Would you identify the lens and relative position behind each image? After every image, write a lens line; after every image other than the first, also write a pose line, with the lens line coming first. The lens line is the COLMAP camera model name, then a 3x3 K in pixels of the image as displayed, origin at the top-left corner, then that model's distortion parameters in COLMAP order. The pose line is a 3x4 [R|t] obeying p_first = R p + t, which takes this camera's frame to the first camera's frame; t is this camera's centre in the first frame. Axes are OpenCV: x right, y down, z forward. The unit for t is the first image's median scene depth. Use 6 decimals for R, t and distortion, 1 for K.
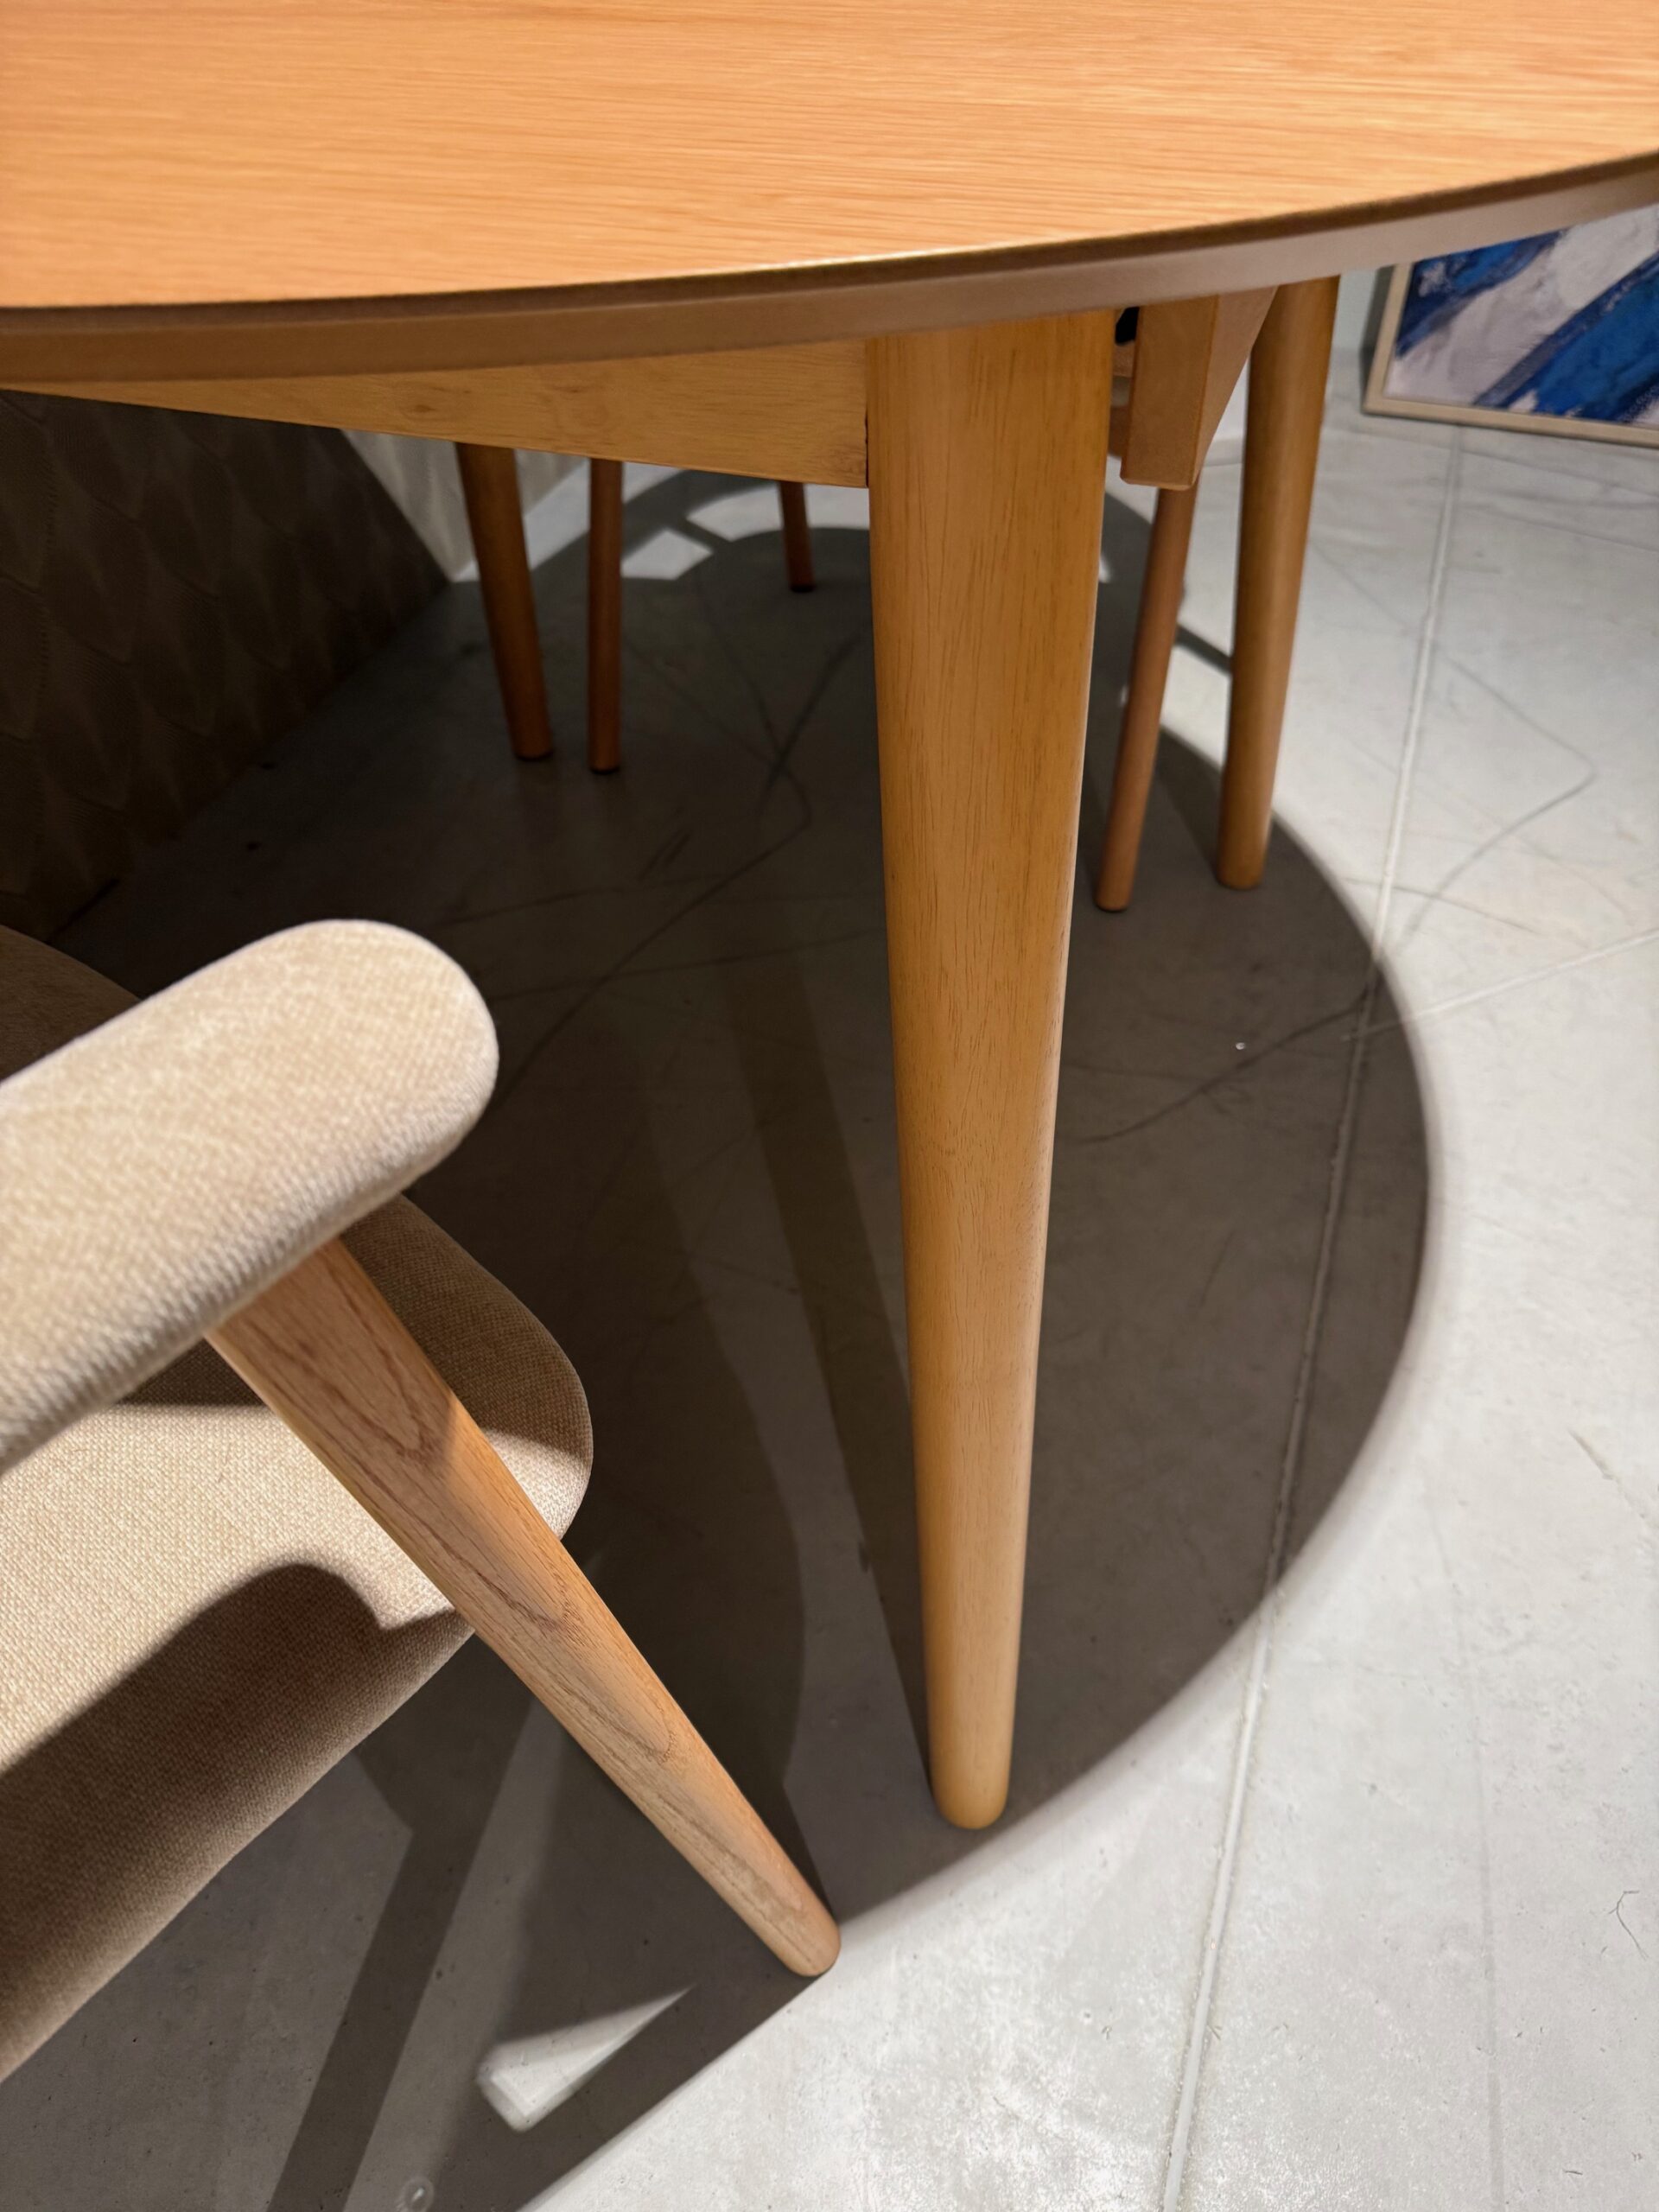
lens RADIAL K [[1634.7, 0, 824.8], [0, 1634.7, 1145.0], [0, 0, 1]] dist [-0.021959, 0.001977]
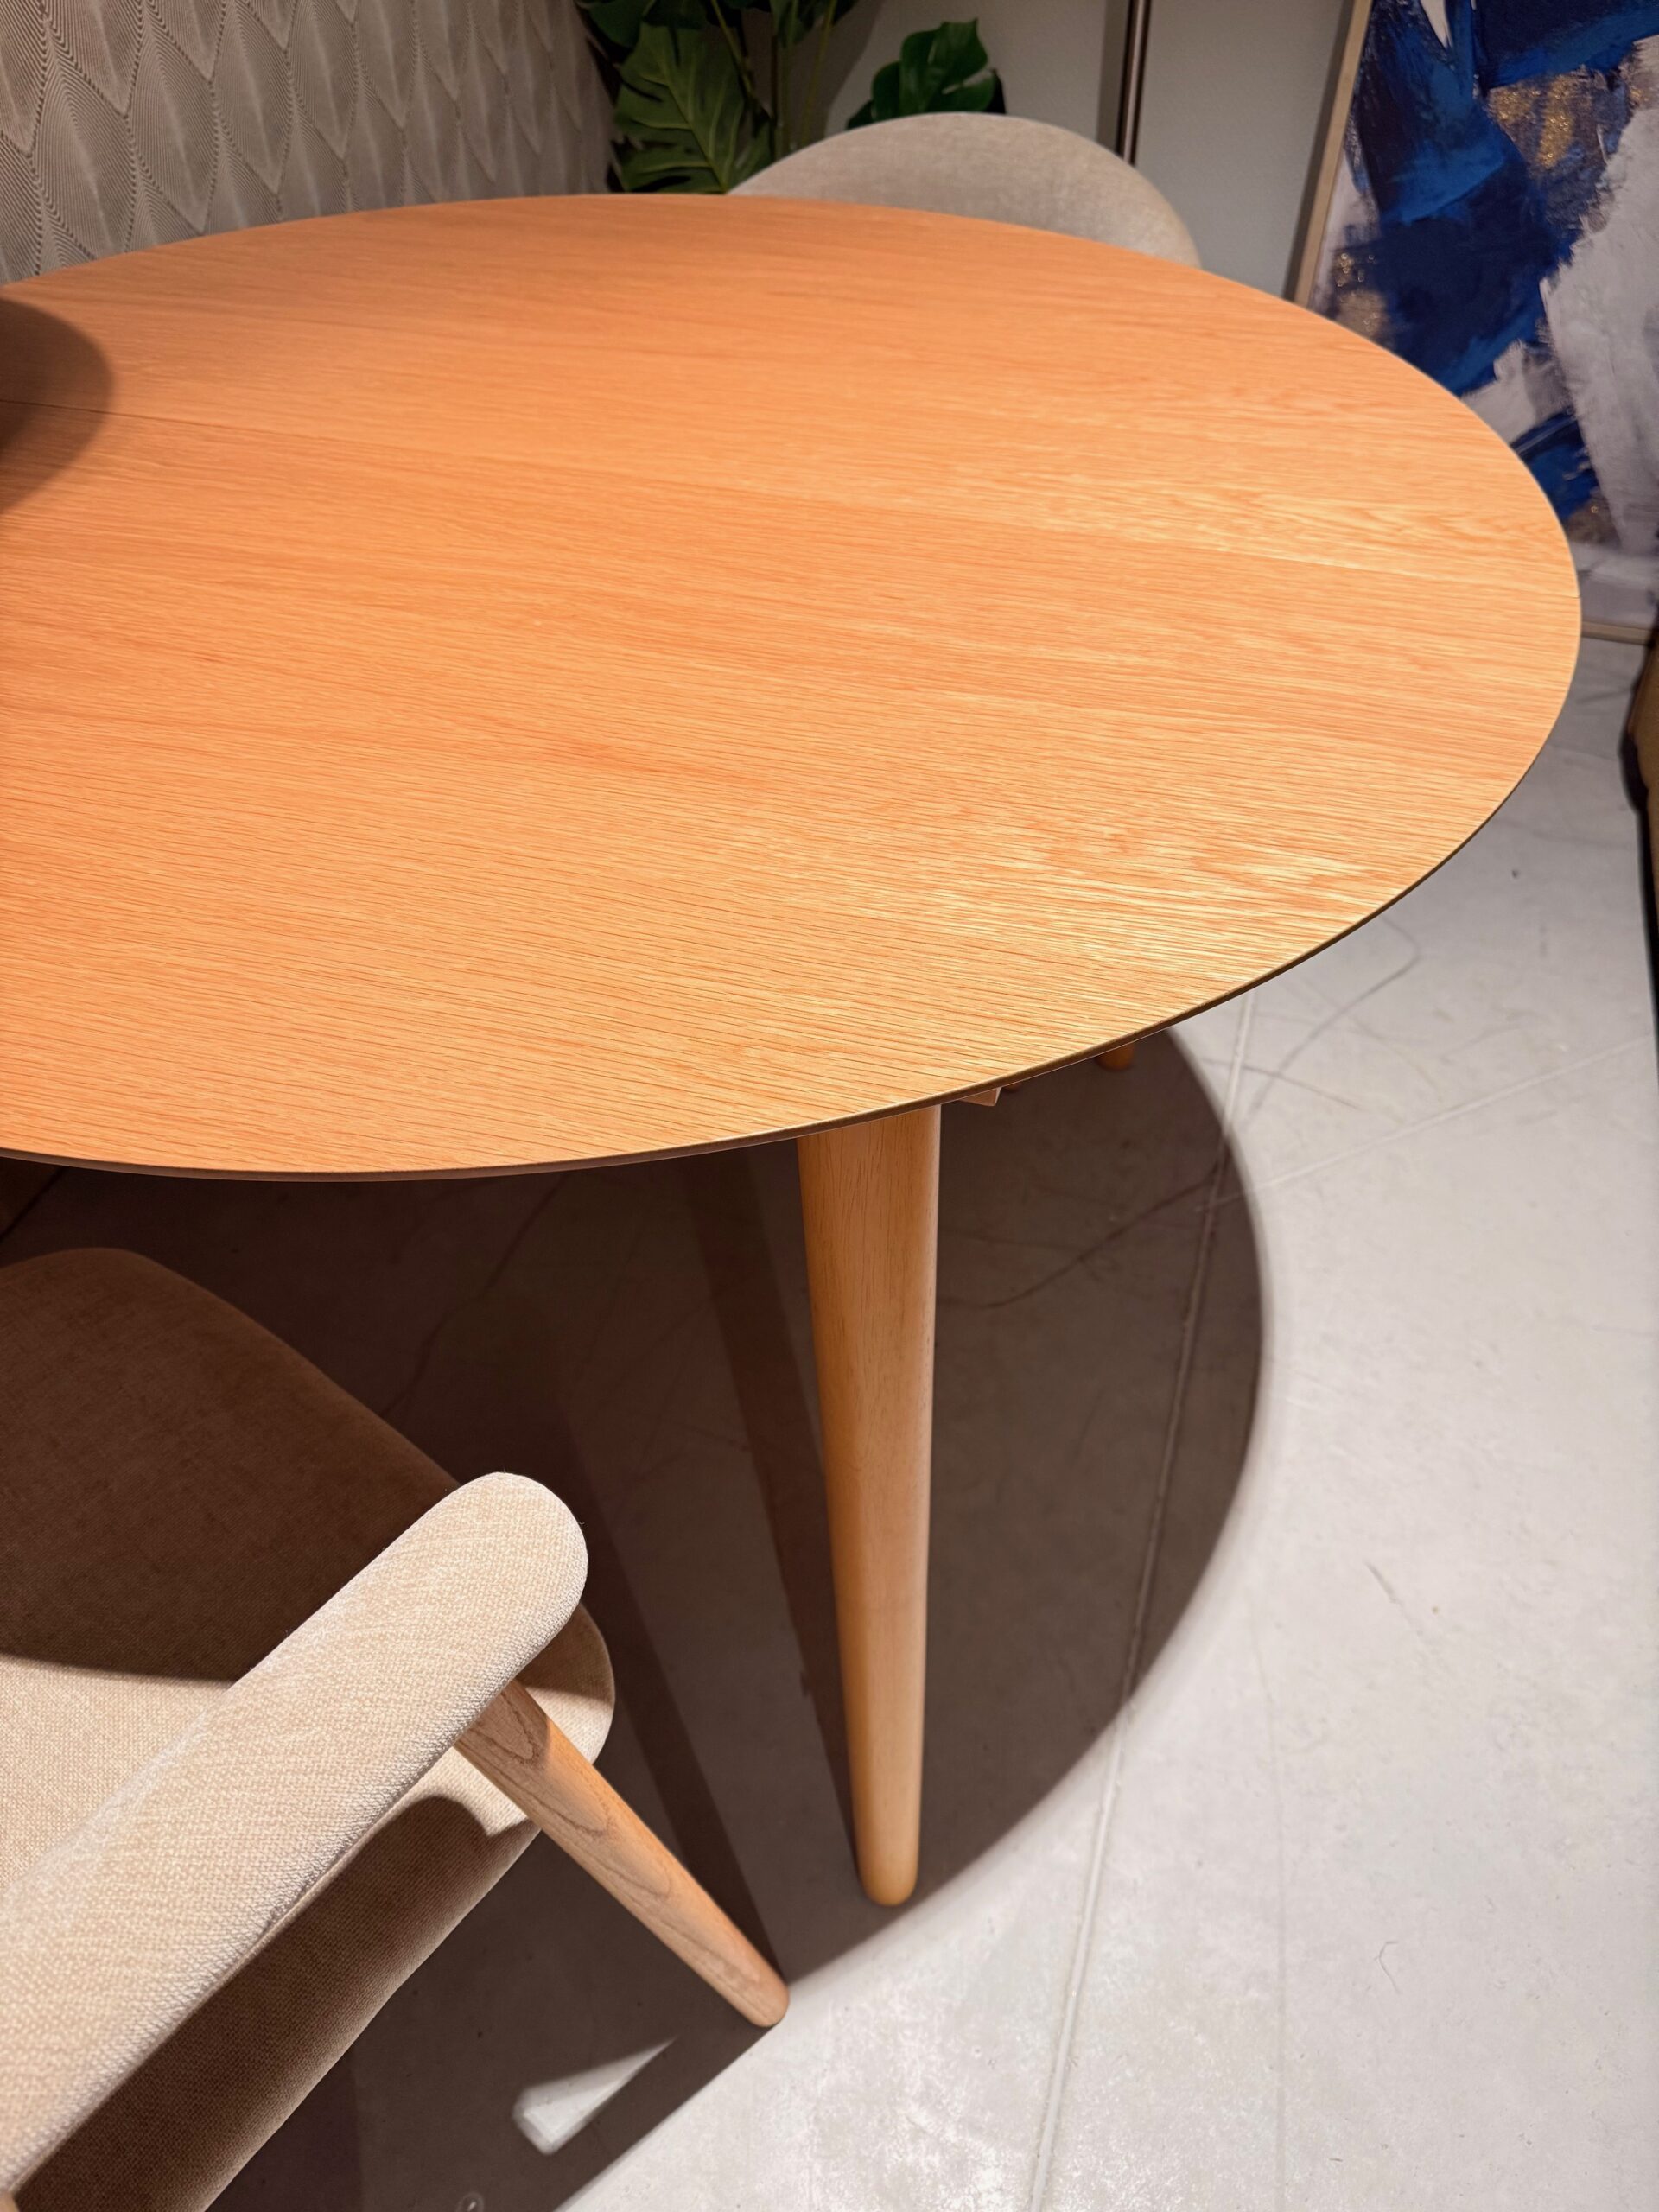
lens RADIAL K [[1619.3, 0, 821.2], [0, 1619.3, 1110.7], [0, 0, 1]] dist [-0.018070, -0.004845]
pose [[0.999339, -0.012298, 0.034219, -0.000260], [0.012903, 0.999763, -0.017518, -0.197618], [-0.033996, 0.017948, 0.999261, -0.300999]]
